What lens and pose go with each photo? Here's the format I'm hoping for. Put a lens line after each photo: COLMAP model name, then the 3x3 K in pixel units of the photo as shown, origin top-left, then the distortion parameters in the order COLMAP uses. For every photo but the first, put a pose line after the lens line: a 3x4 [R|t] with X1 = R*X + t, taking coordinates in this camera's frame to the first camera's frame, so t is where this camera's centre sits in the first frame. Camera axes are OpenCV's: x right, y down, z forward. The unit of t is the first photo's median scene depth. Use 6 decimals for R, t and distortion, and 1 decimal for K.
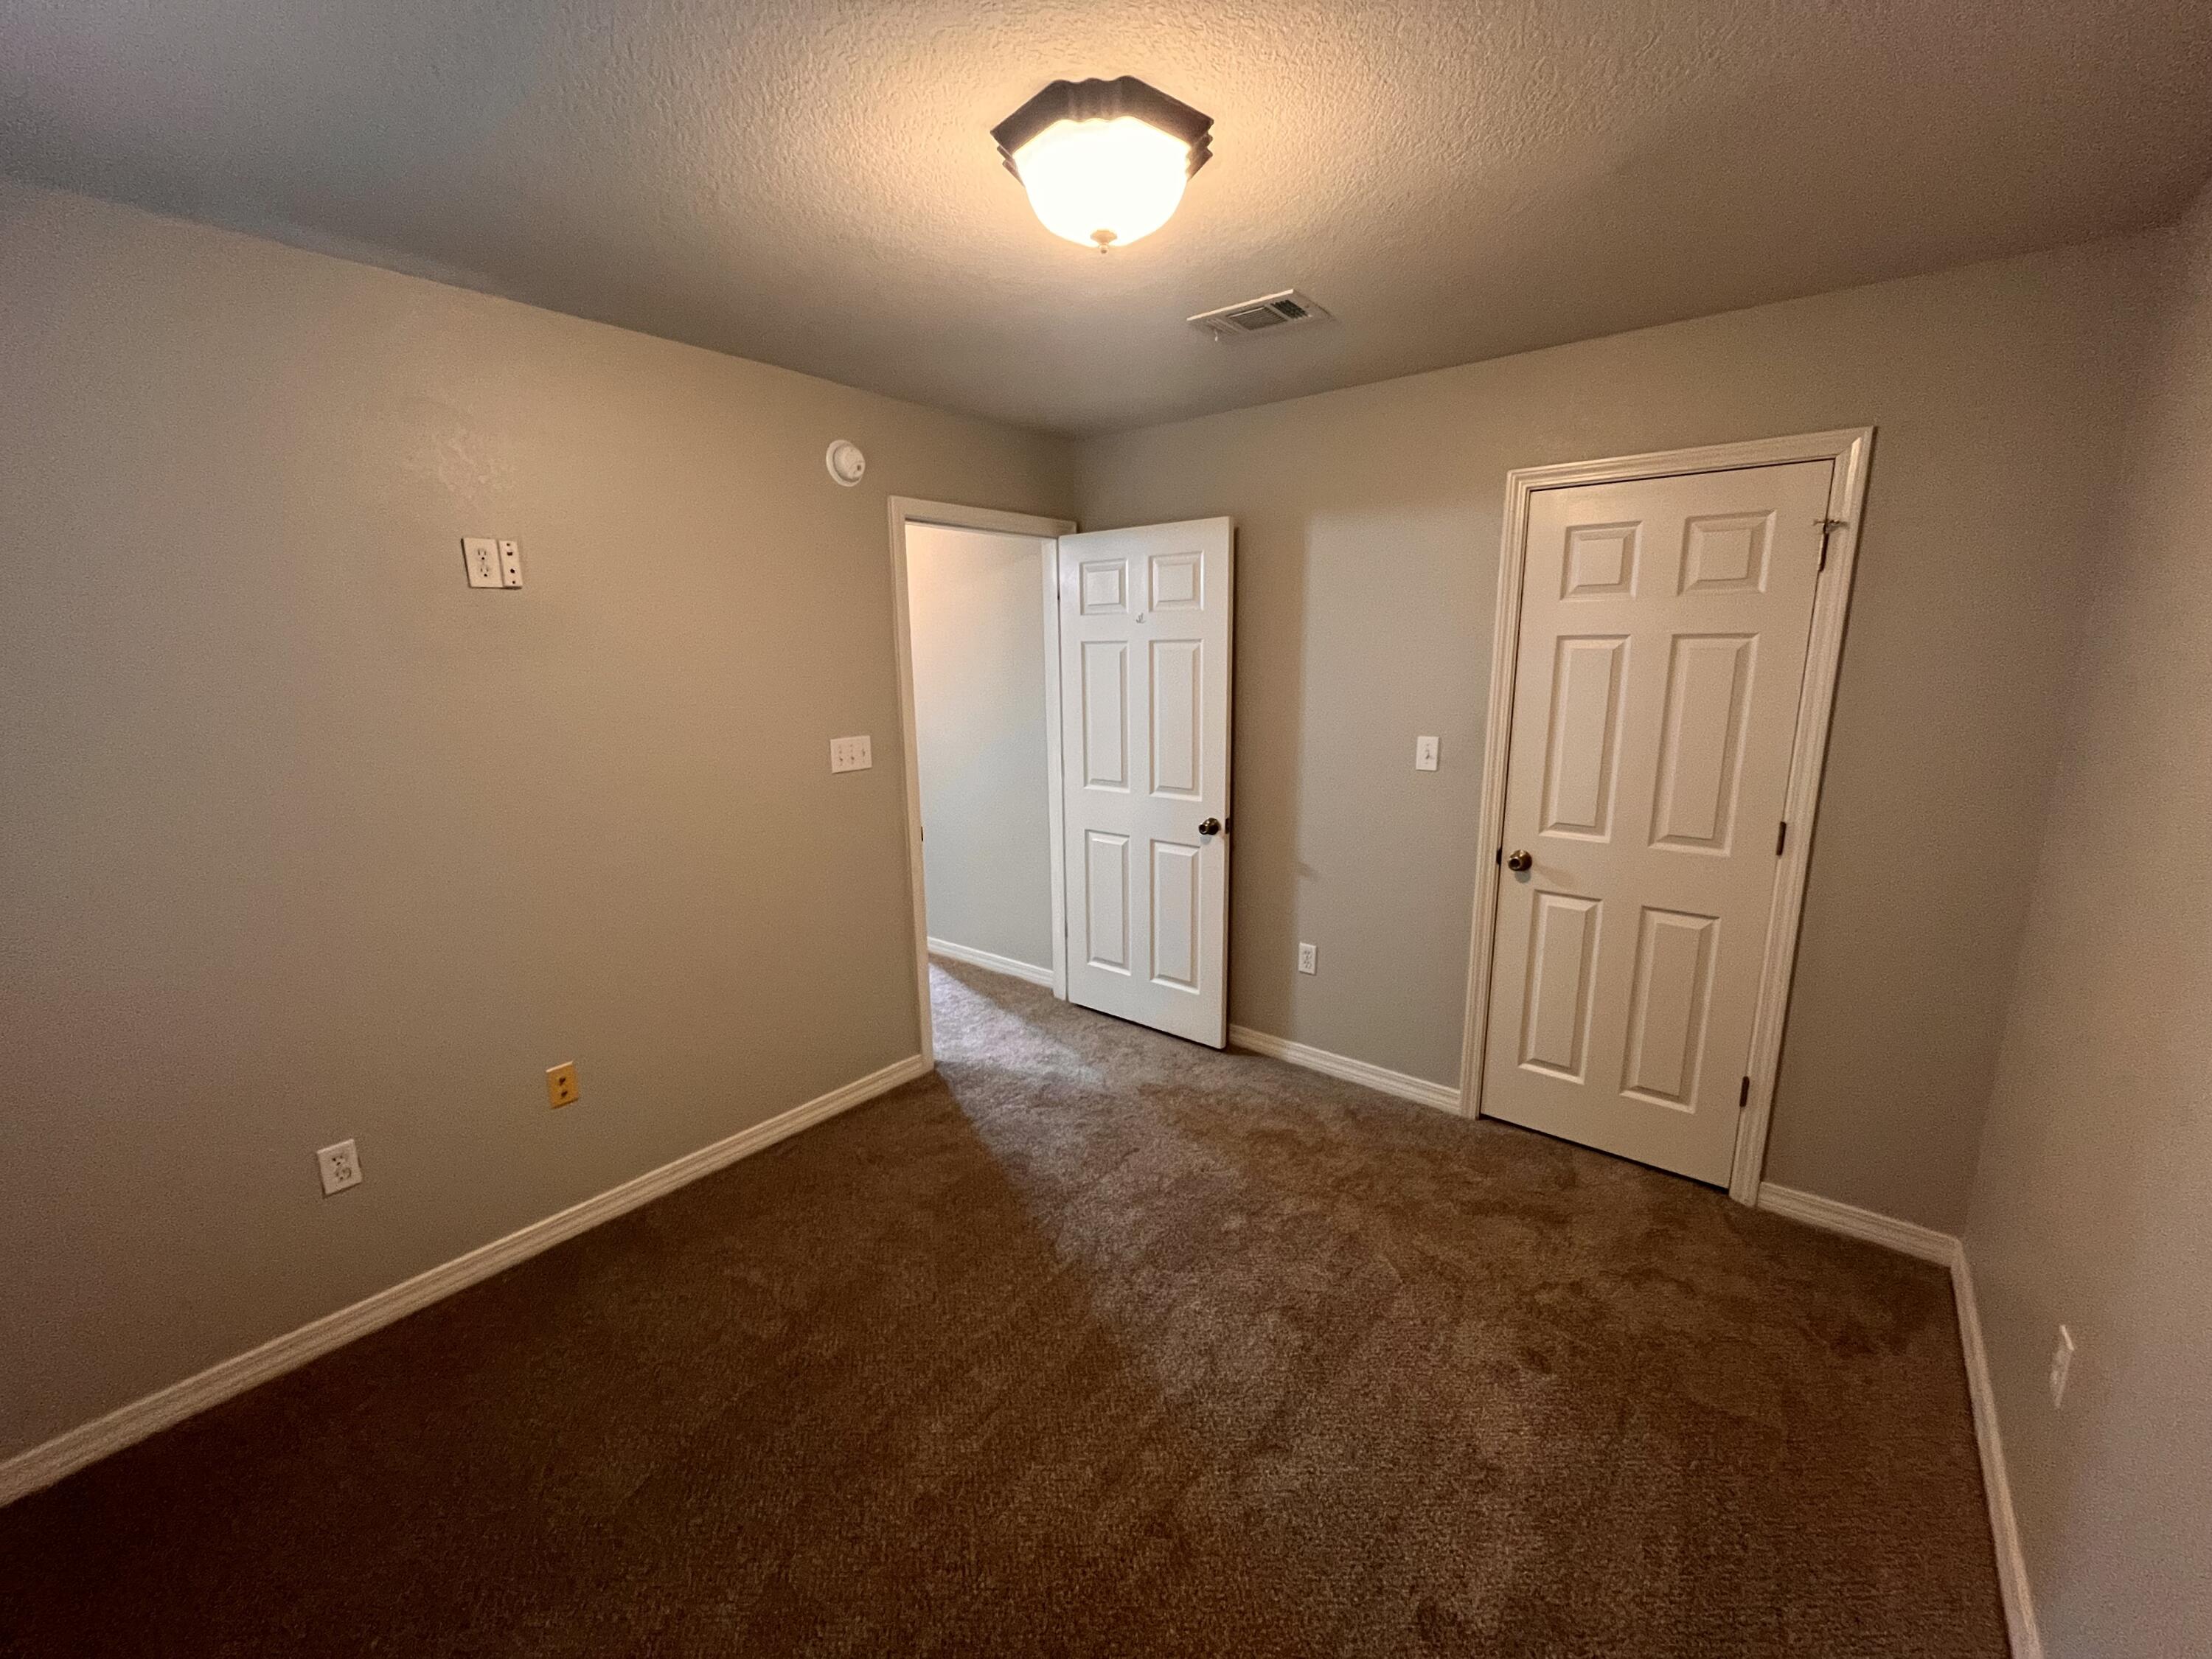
lens RADIAL K [[885.5, 0, 1106.0], [0, 885.5, 836.7], [0, 0, 1]] dist [-0.001508, -0.000032]
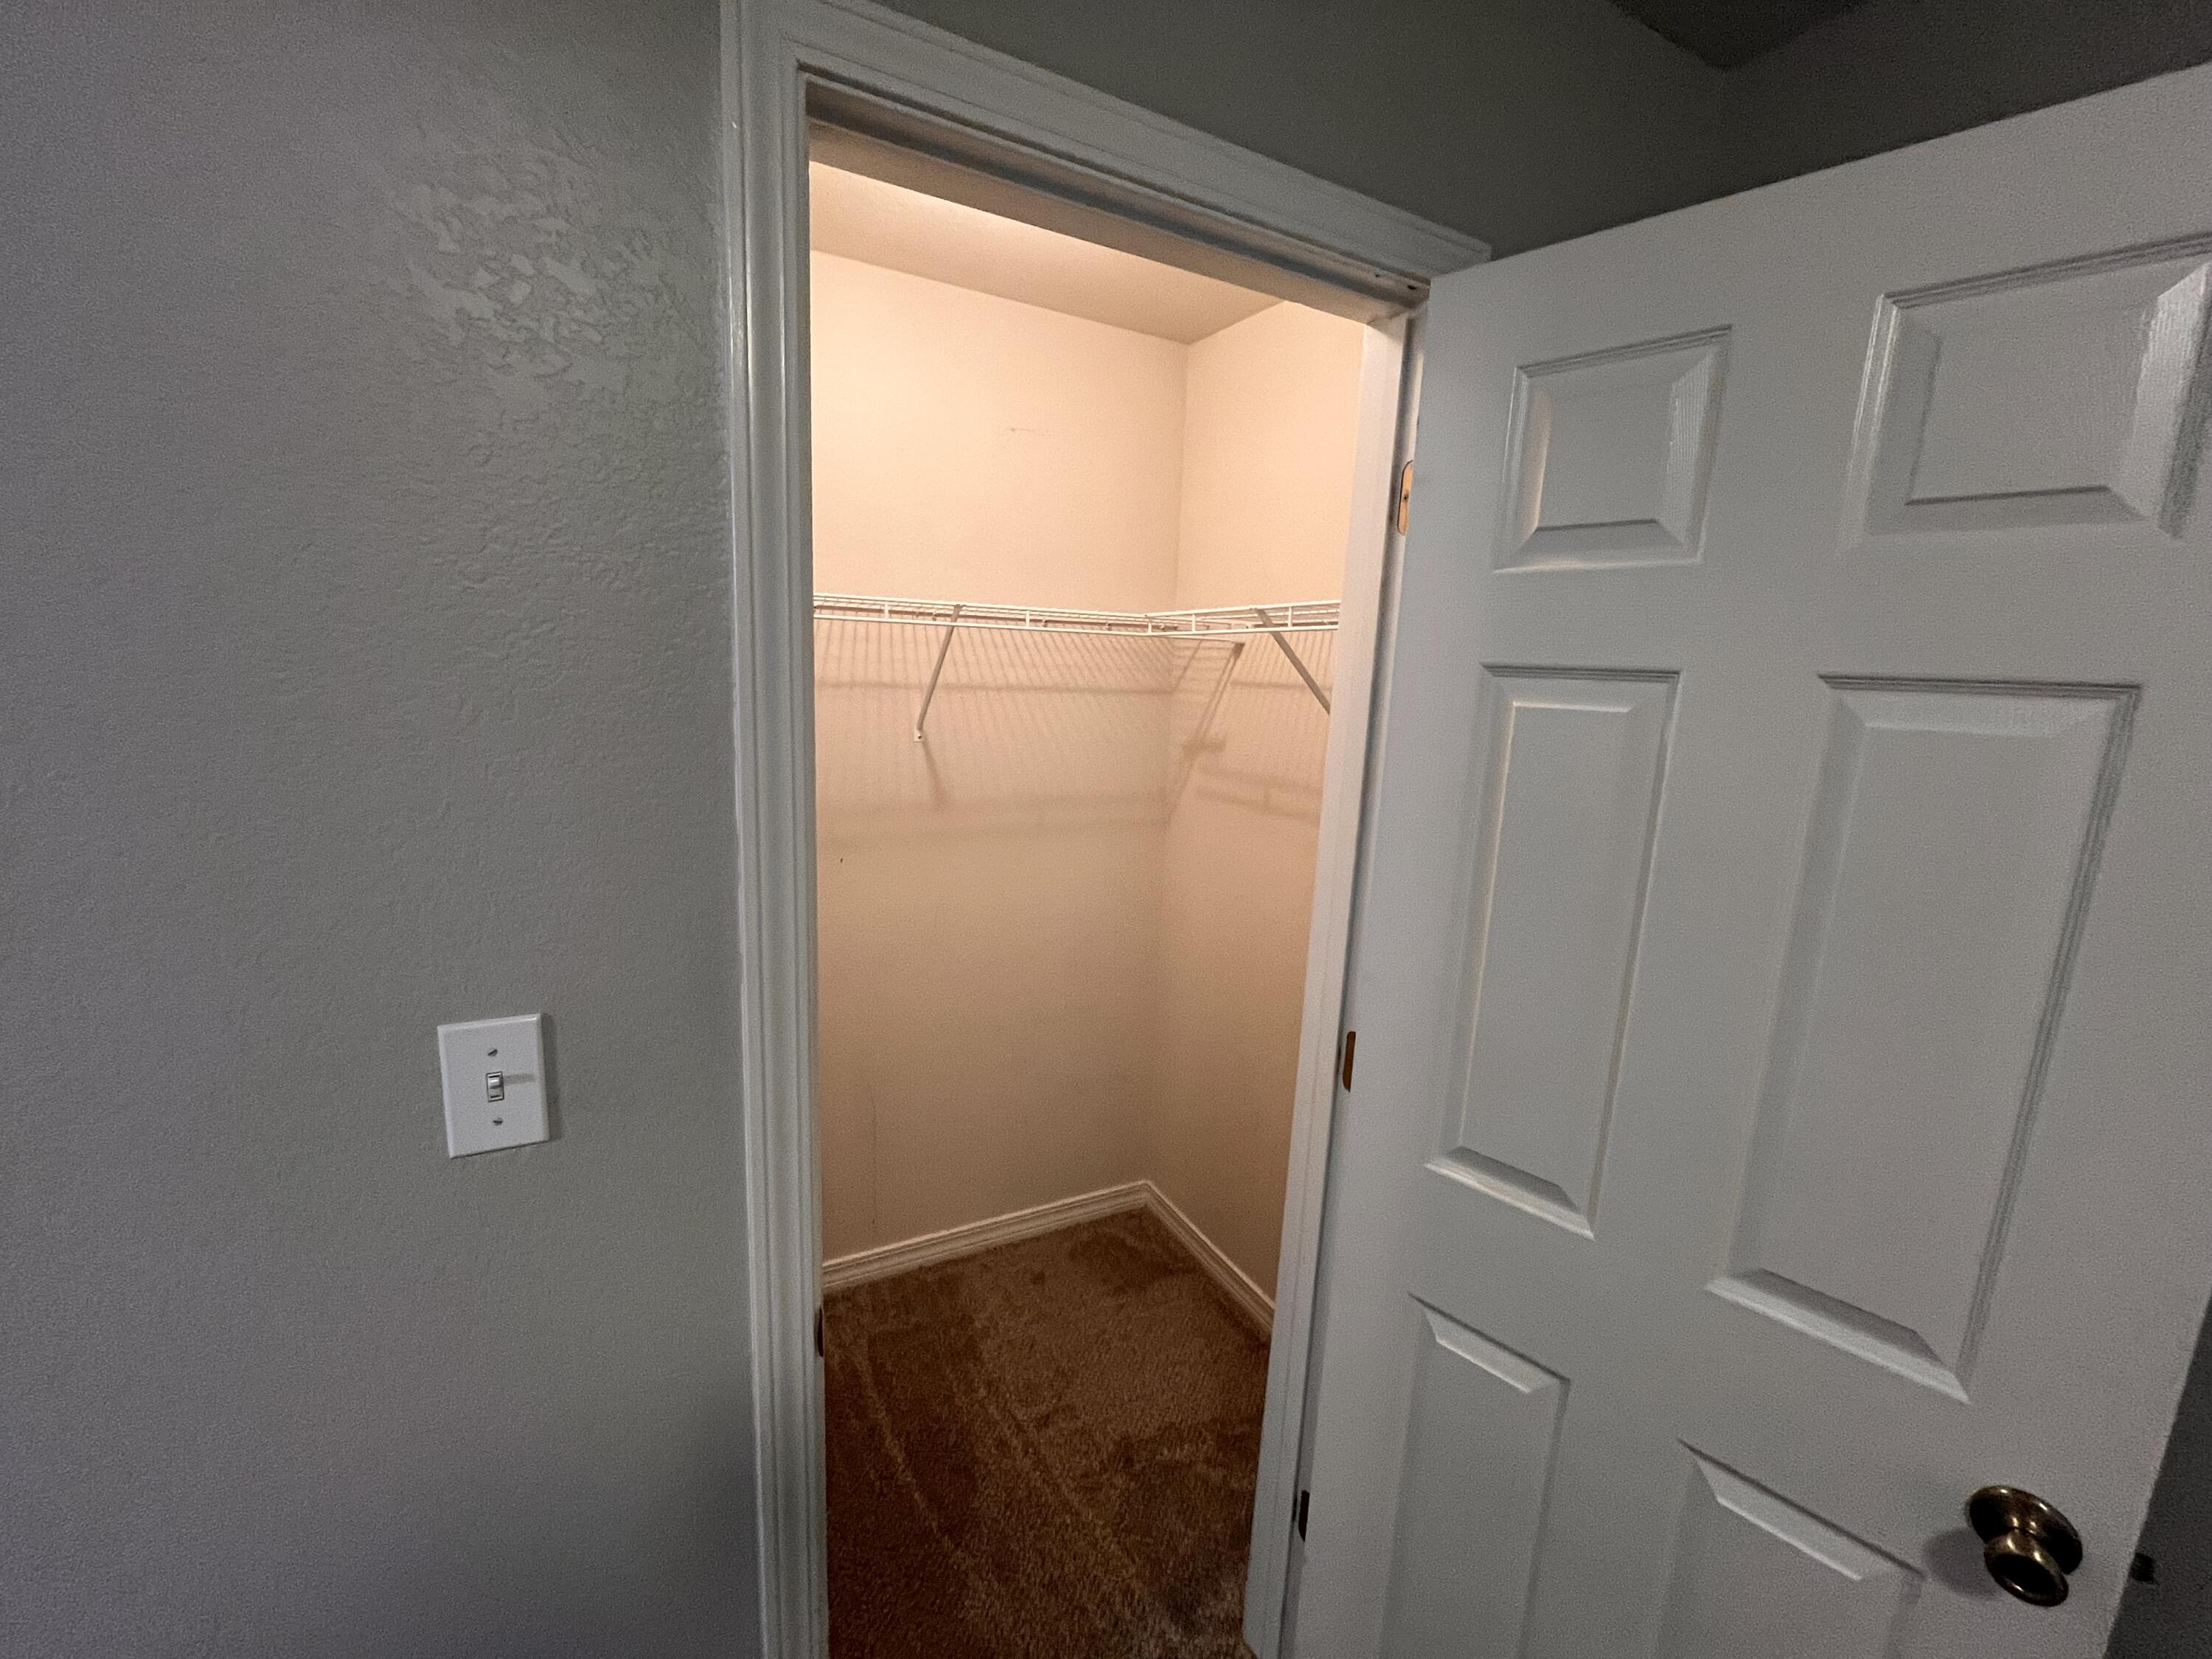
lens RADIAL K [[899.1, 0, 1106.0], [0, 899.1, 829.5], [0, 0, 1]] dist [-0.000607, 0.000178]
pose [[0.389146, -0.151825, 0.908578, 0.202453], [0.146397, 0.983982, 0.101723, -0.162182], [-0.909469, 0.093428, 0.405139, 0.709126]]
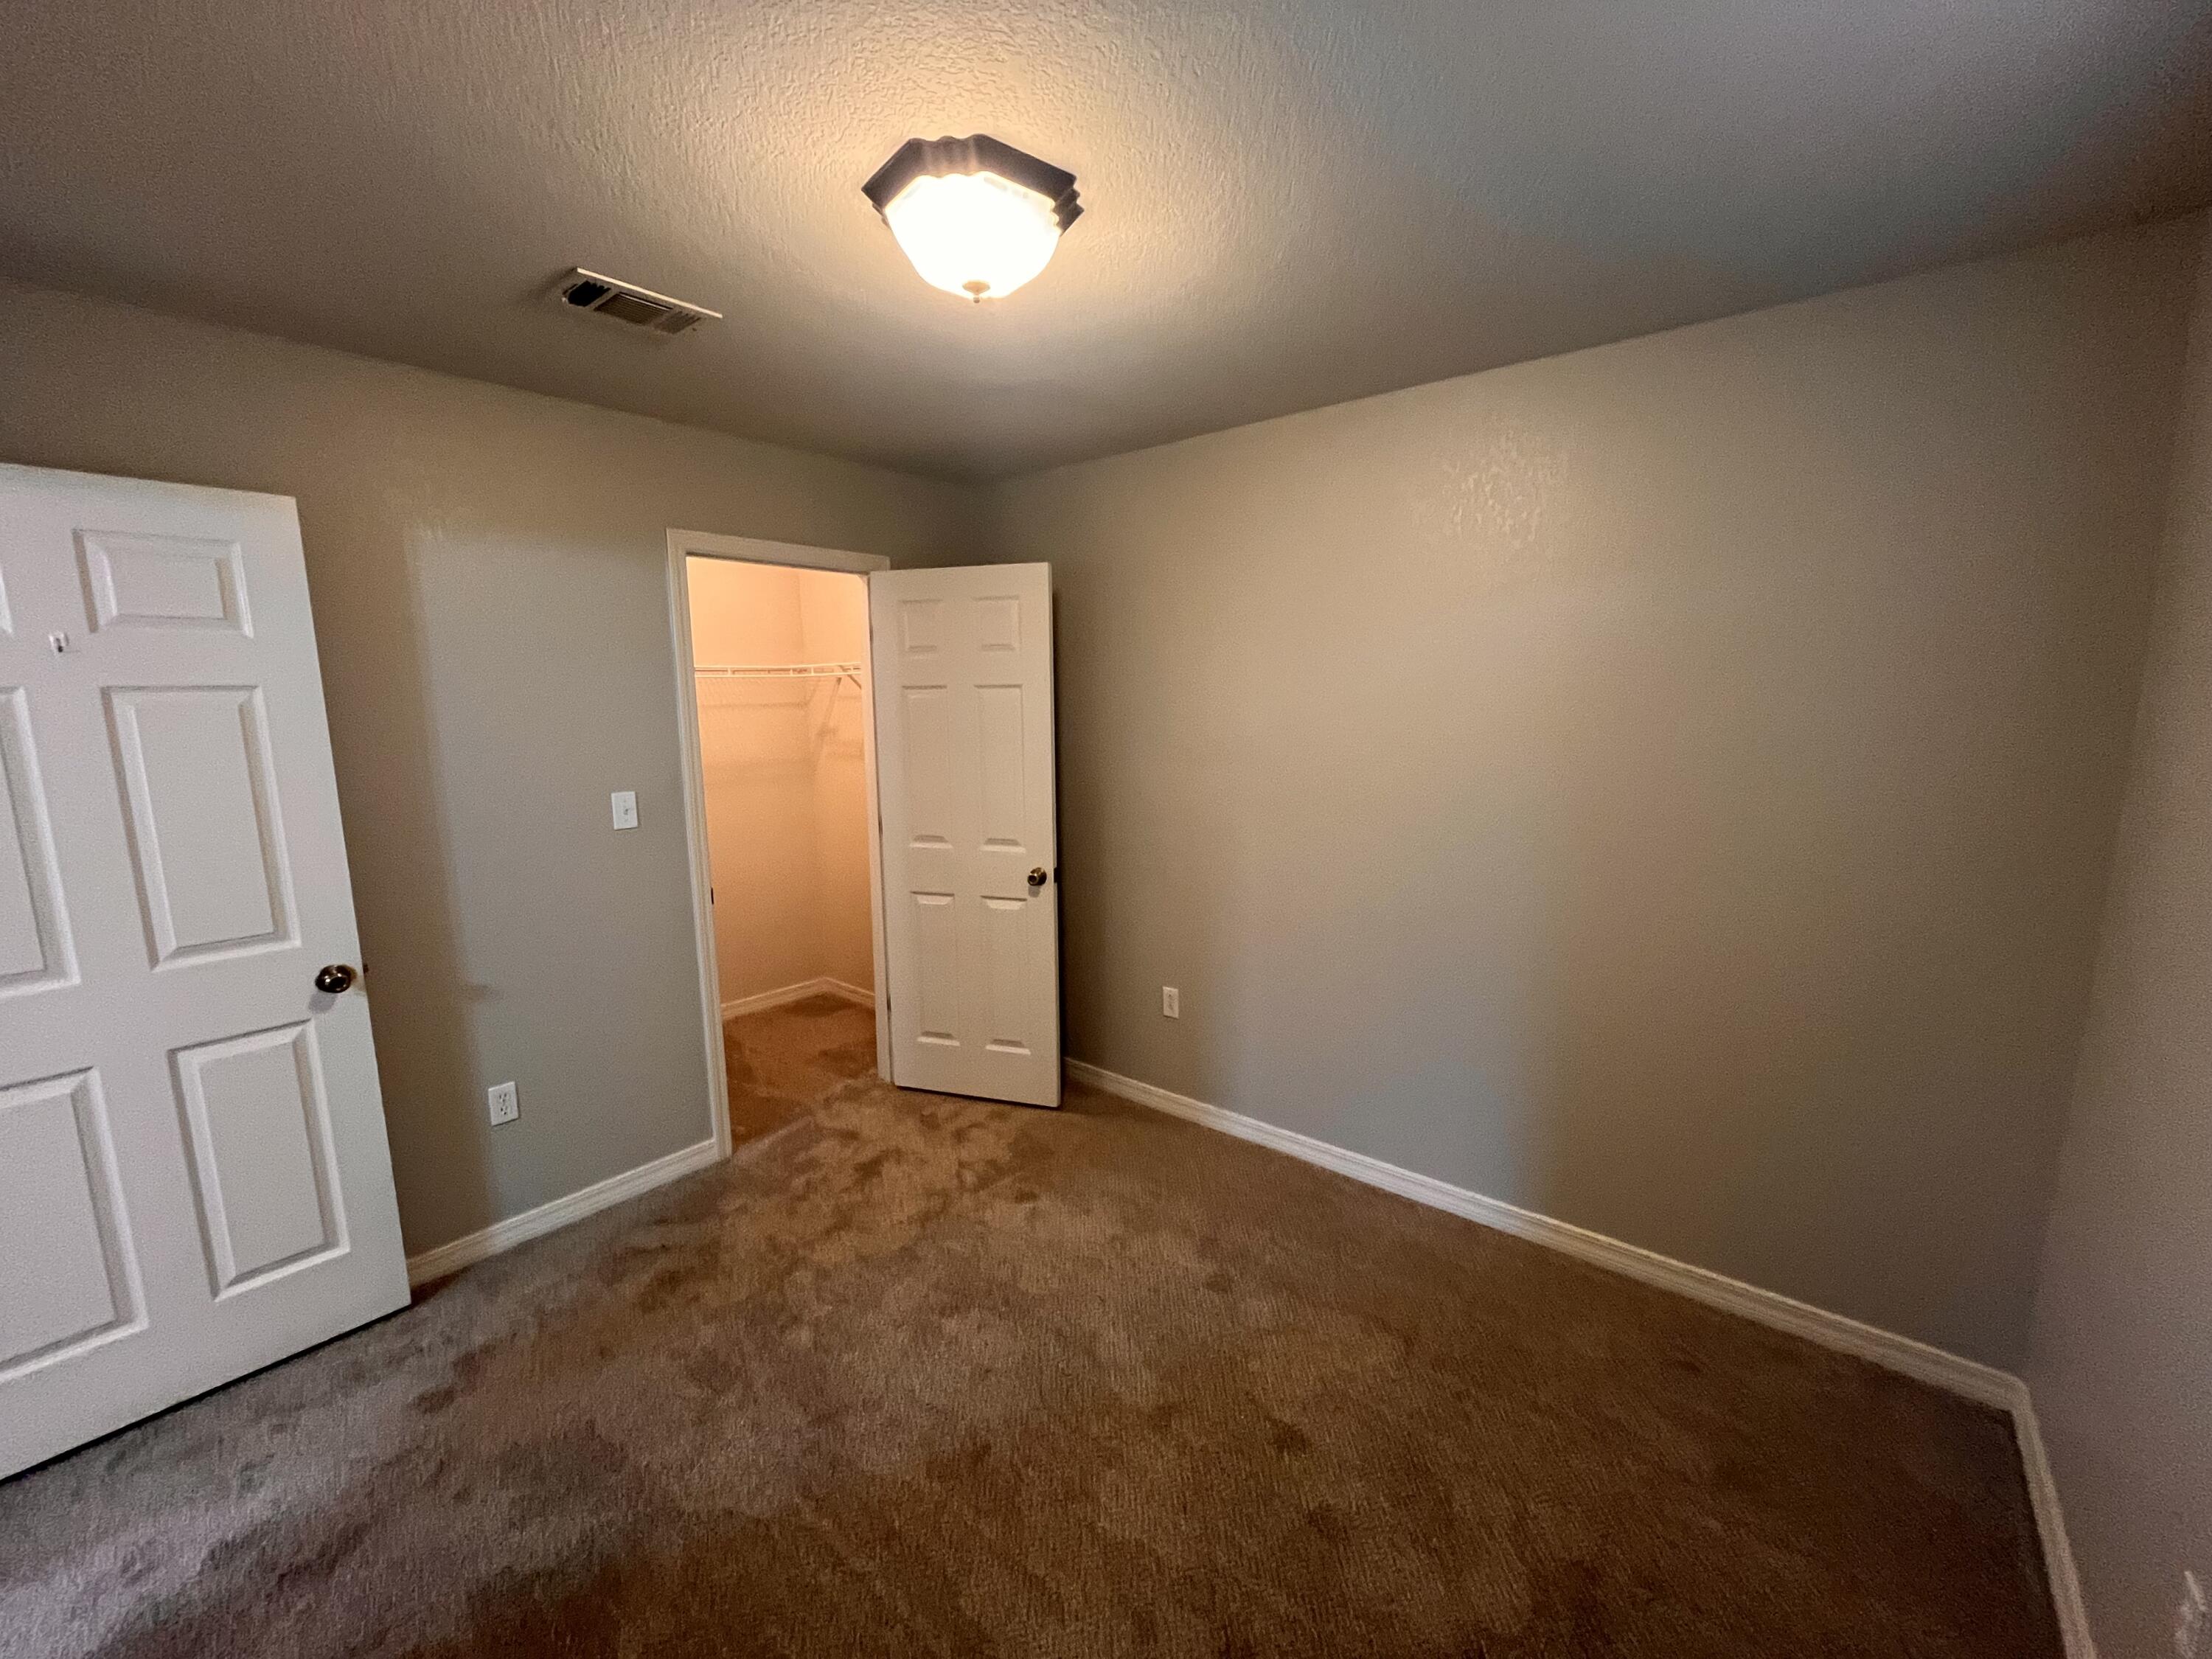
lens RADIAL K [[899.1, 0, 1106.0], [0, 899.1, 829.5], [0, 0, 1]] dist [-0.000607, 0.000178]
pose [[0.008303, -0.147507, 0.989026, -0.552740], [0.214078, 0.966391, 0.142333, -0.098070], [-0.976781, 0.210547, 0.039602, 0.460887]]
